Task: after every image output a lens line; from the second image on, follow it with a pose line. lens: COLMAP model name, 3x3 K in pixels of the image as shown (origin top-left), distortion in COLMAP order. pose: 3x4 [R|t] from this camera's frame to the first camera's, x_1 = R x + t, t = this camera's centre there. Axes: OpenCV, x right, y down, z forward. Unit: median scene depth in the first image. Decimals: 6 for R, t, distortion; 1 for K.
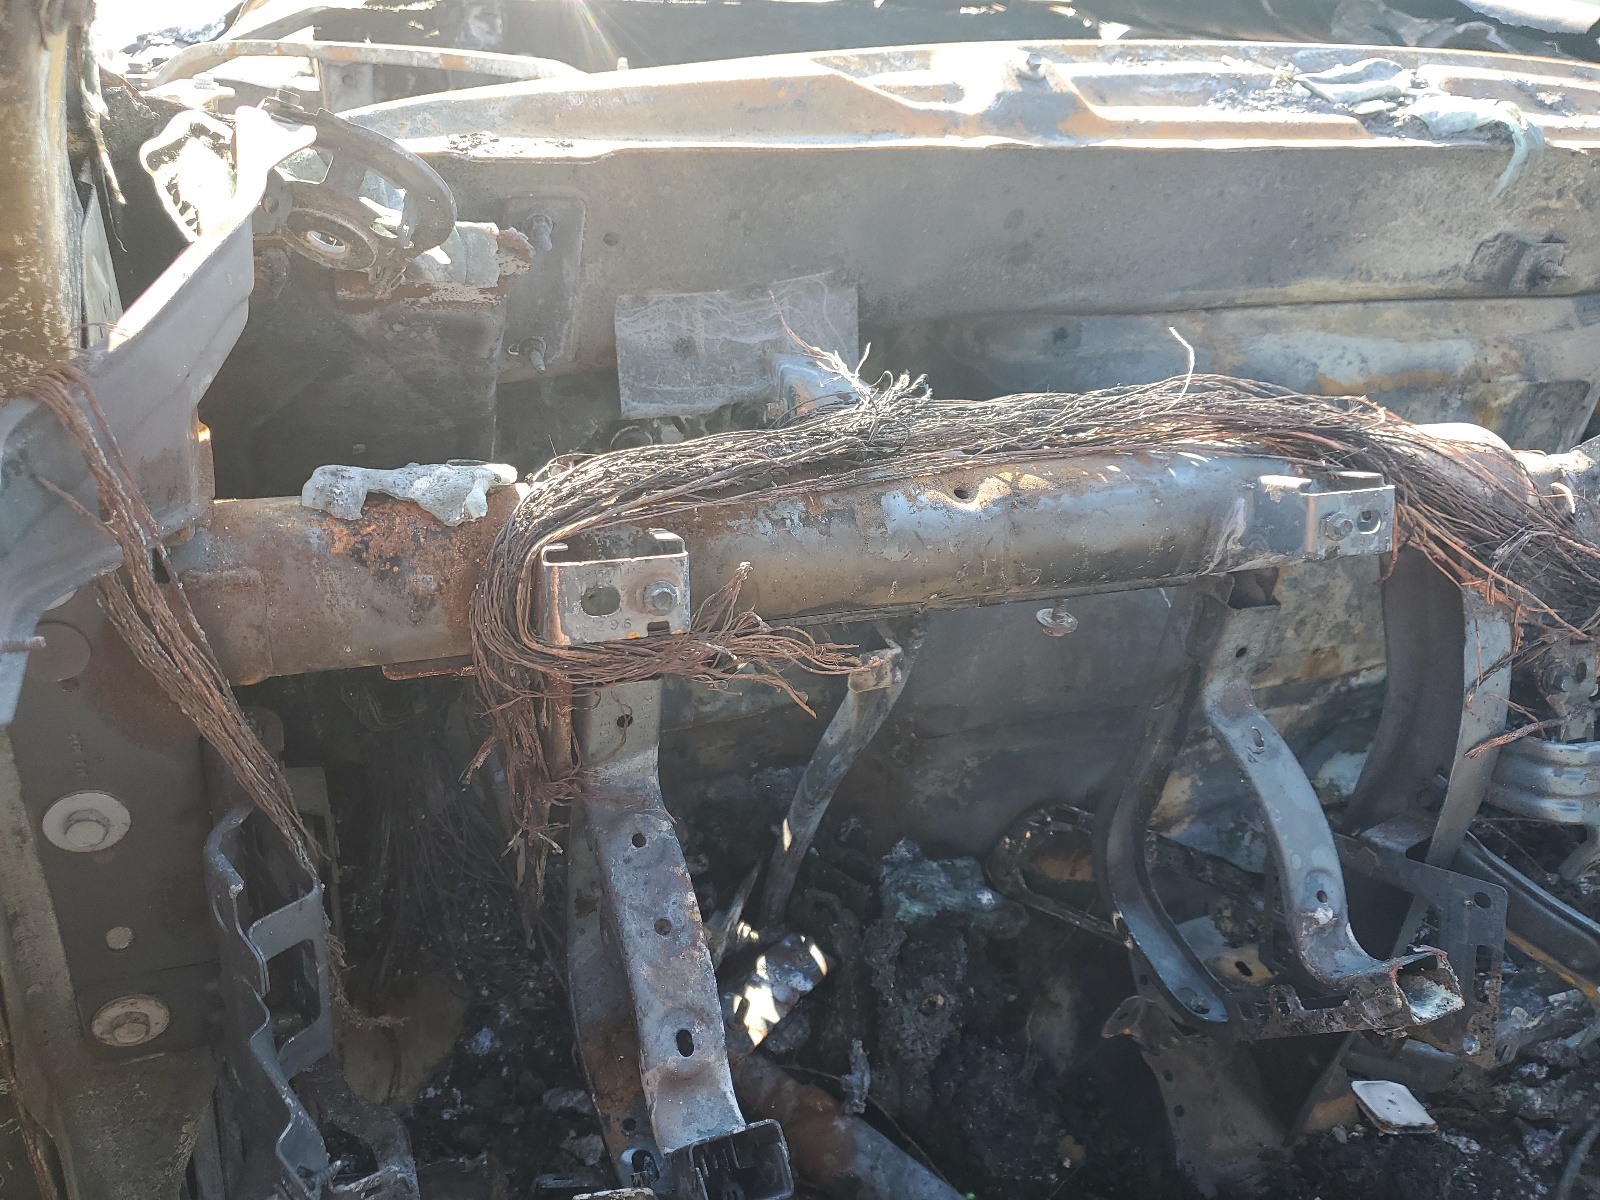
lens RADIAL K [[1230.3, 0, 800.0], [0, 1230.3, 600.0], [0, 0, 1]] dist [0.001766, 0.001039]
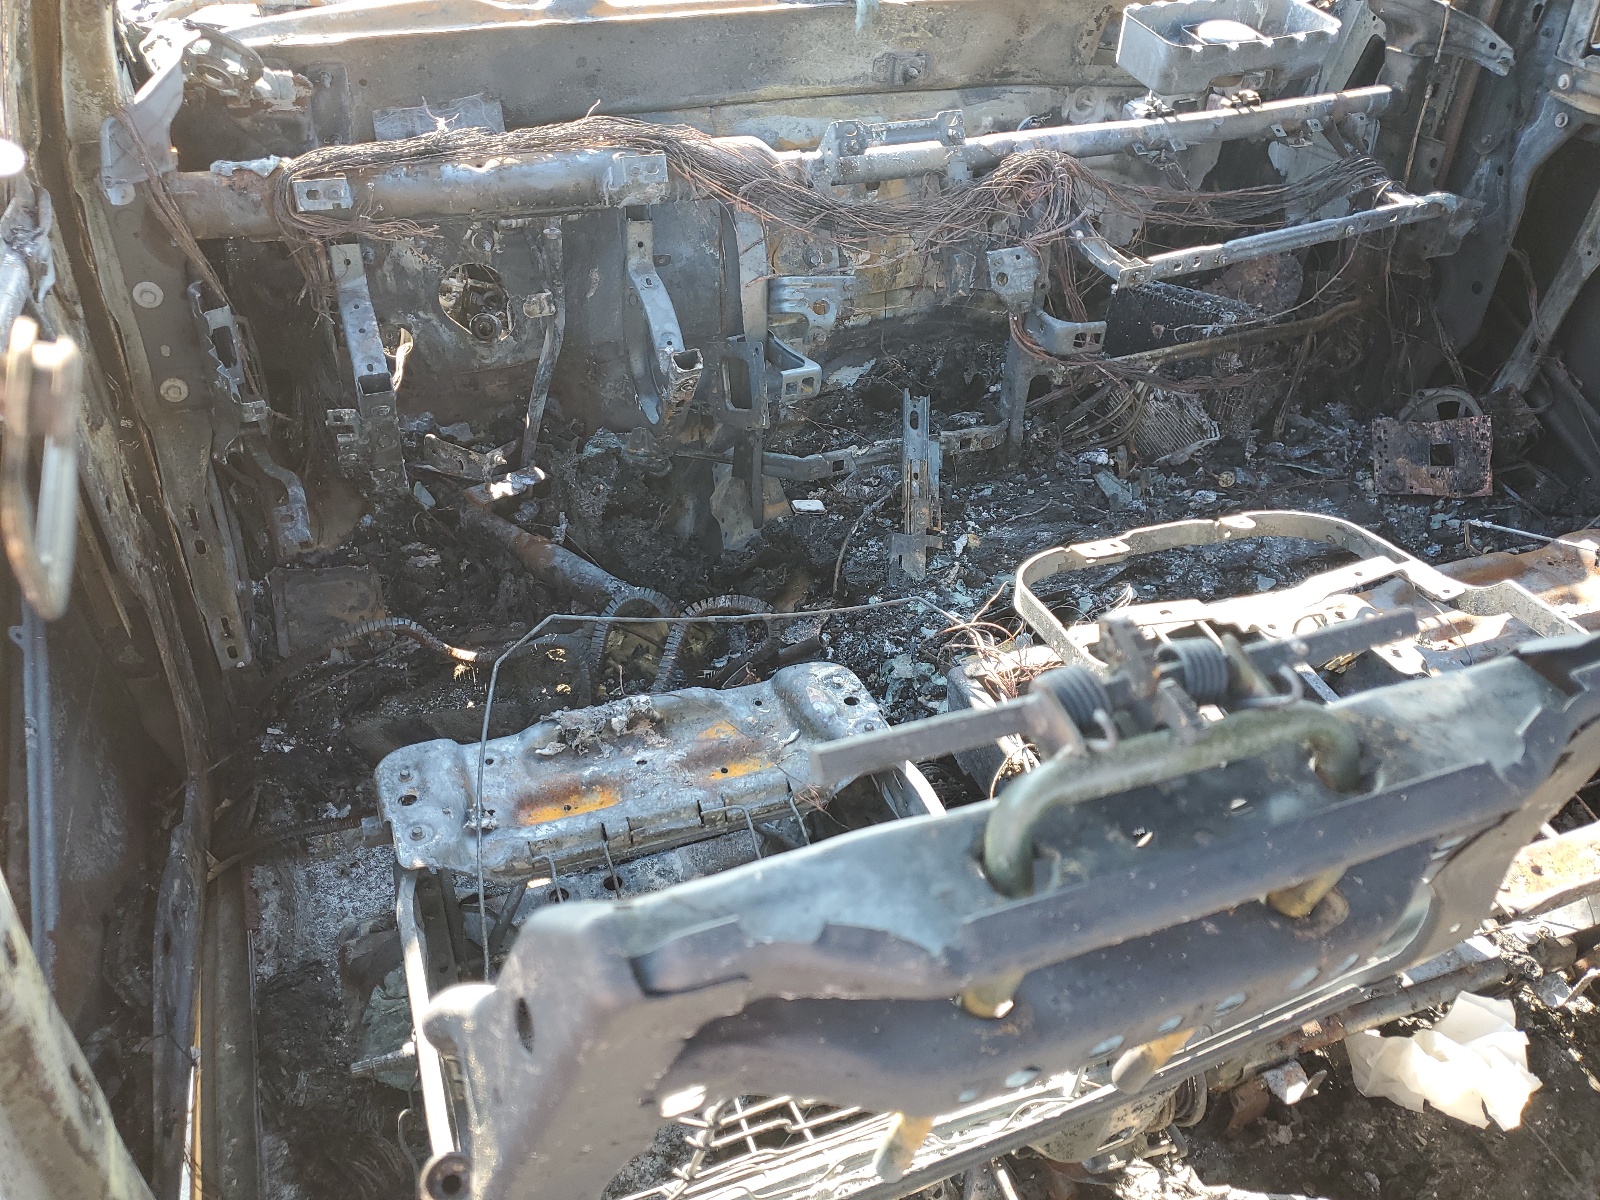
lens RADIAL K [[1193.8, 0, 800.0], [0, 1193.8, 600.0], [0, 0, 1]] dist [-0.025536, 0.041666]
pose [[0.997437, -0.062014, -0.035695, 0.797975], [0.064571, 0.995046, 0.075587, 0.636459], [0.030831, -0.077698, 0.996500, -1.426121]]
